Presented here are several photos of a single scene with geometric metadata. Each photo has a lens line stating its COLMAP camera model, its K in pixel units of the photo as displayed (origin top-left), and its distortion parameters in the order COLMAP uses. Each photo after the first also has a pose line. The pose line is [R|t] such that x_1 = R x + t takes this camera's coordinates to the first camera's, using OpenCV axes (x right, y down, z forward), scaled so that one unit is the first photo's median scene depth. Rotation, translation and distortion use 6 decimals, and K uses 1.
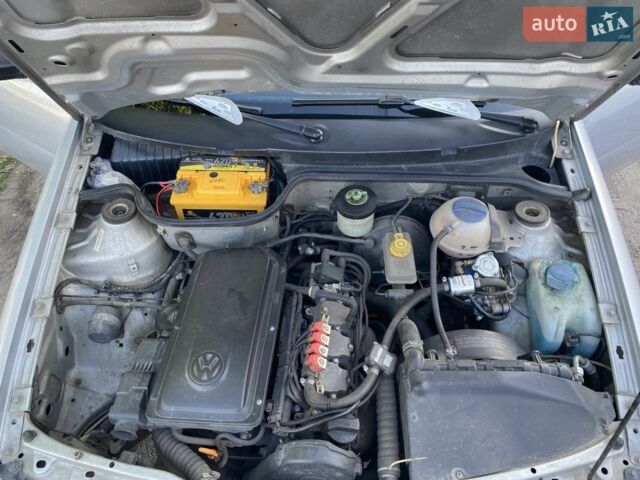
lens RADIAL K [[463.3, 0, 320.0], [0, 463.3, 240.0], [0, 0, 1]] dist [-0.001401, -0.004043]
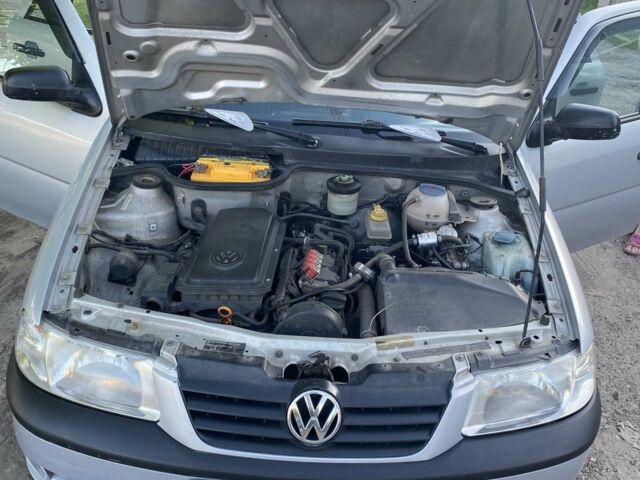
lens RADIAL K [[571.4, 0, 326.0], [0, 571.4, 239.5], [0, 0, 1]] dist [0.079175, -0.174991]
pose [[0.996596, 0.052010, 0.063960, -0.063620], [-0.027734, 0.942168, -0.333992, 0.616261], [-0.077632, 0.331081, 0.940403, -0.424992]]
